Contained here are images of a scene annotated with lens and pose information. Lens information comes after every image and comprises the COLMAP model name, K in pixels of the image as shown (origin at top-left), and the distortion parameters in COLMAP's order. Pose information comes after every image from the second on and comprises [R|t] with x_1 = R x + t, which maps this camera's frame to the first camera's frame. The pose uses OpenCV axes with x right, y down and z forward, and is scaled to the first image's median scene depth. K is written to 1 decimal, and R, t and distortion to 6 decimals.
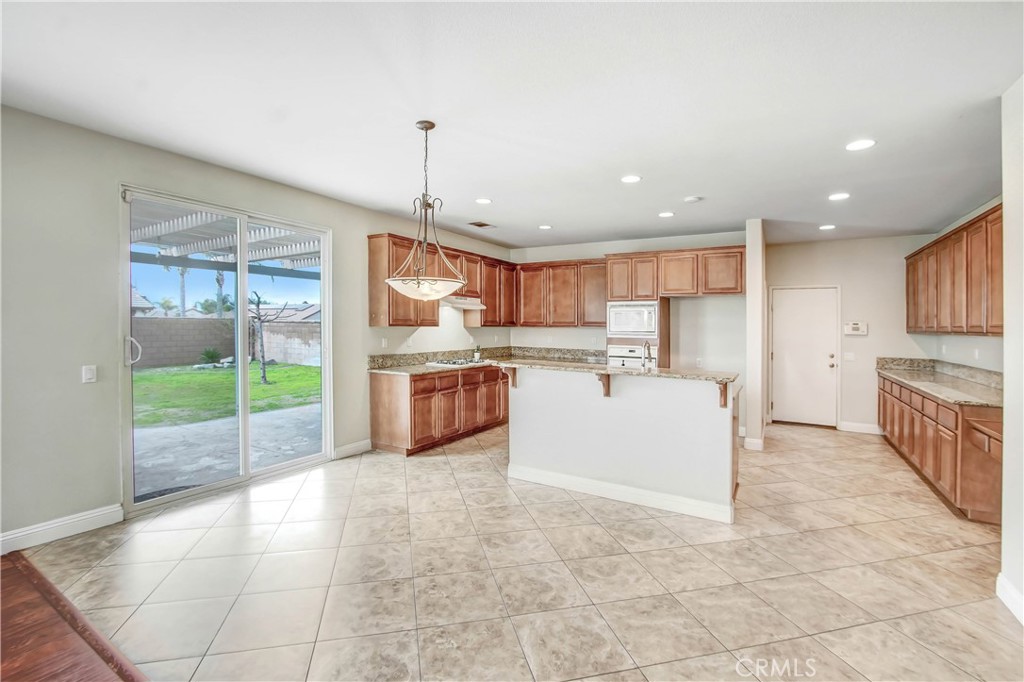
lens RADIAL K [[465.0, 0, 508.2], [0, 465.0, 320.0], [0, 0, 1]] dist [-0.024832, 0.004442]
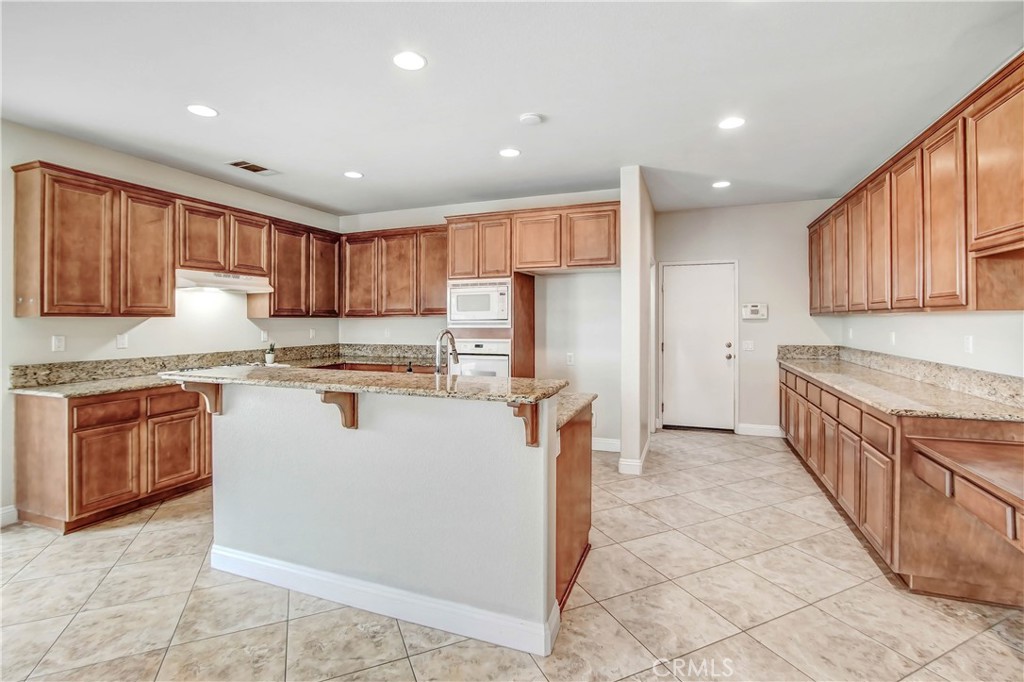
lens RADIAL K [[465.0, 0, 512.3], [0, 465.0, 327.9], [0, 0, 1]] dist [-0.024832, 0.004442]
pose [[0.986756, -0.022372, 0.160659, 0.216378], [0.018284, 0.999471, 0.026881, 0.020616], [-0.161175, -0.023588, 0.986644, 0.280437]]
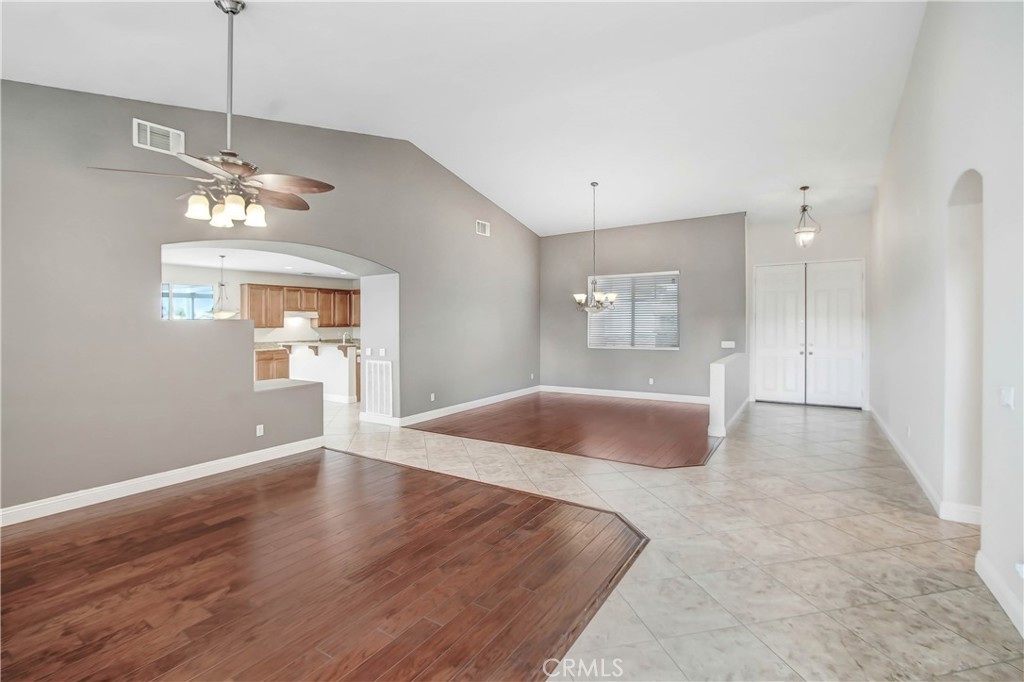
lens RADIAL K [[465.0, 0, 515.0], [0, 465.0, 336.2], [0, 0, 1]] dist [-0.024832, 0.004442]
pose [[0.998376, -0.023254, -0.051999, 0.915775], [0.025170, 0.999016, 0.036506, 0.002897], [0.051099, -0.037756, 0.997980, -0.885139]]
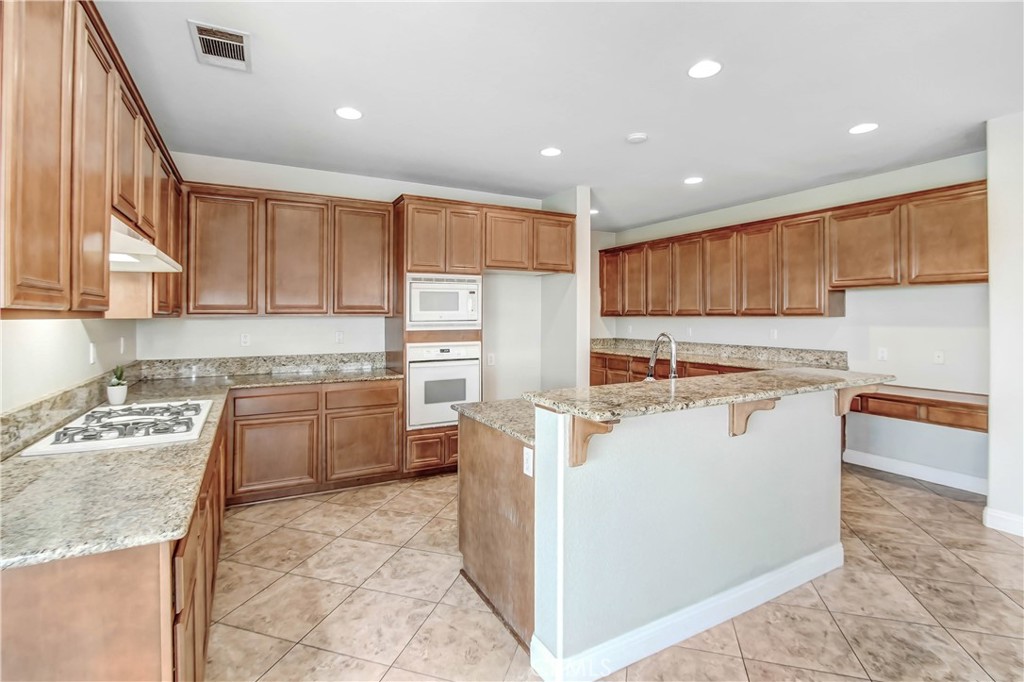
lens RADIAL K [[465.0, 0, 539.2], [0, 465.0, 304.4], [0, 0, 1]] dist [-0.024832, 0.004442]
pose [[0.467488, 0.006017, 0.883979, -0.261546], [-0.001782, 0.999981, -0.005864, 0.006166], [-0.883998, 0.001166, 0.467490, 0.638175]]
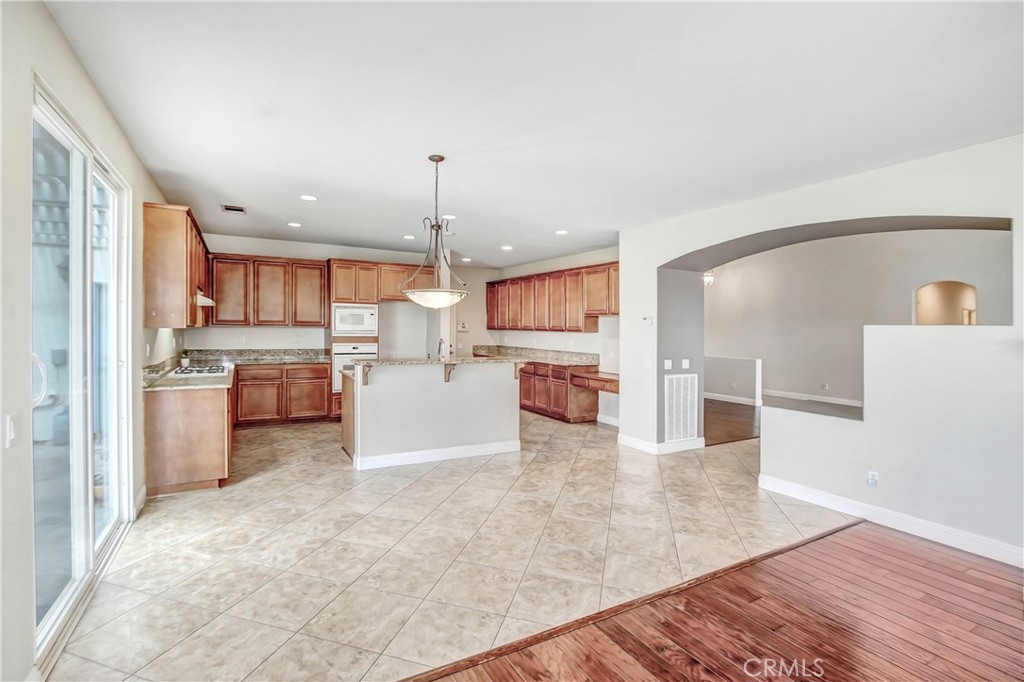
lens RADIAL K [[465.0, 0, 508.9], [0, 465.0, 334.7], [0, 0, 1]] dist [-0.024832, 0.004442]
pose [[0.501161, -0.020101, 0.865121, -0.557108], [-0.018231, 0.999263, 0.033779, -0.010615], [-0.865162, -0.032701, 0.500425, 0.136387]]
